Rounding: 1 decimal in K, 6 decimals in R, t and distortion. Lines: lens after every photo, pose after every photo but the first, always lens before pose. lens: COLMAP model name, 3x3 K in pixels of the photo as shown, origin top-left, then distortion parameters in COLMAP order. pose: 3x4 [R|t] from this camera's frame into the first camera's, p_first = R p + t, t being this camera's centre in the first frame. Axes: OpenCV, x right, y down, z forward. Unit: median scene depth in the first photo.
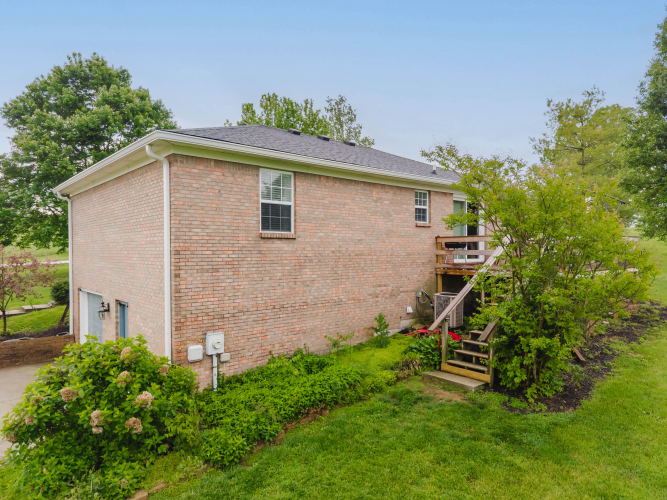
lens RADIAL K [[451.3, 0, 332.9], [0, 451.3, 250.7], [0, 0, 1]] dist [0.020319, -0.009471]
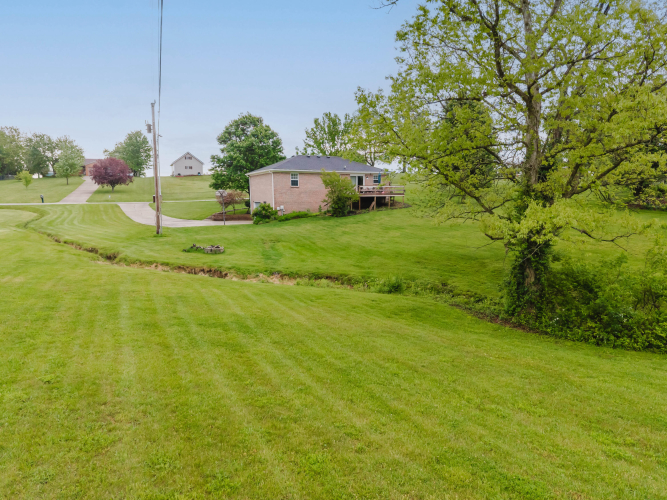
lens RADIAL K [[451.3, 0, 332.8], [0, 451.3, 249.1], [0, 0, 1]] dist [0.020319, -0.009471]
pose [[0.968586, 0.022640, -0.247646, 0.382499], [0.003868, 0.994355, 0.106033, 0.030440], [0.248648, -0.103660, 0.963031, -0.934081]]
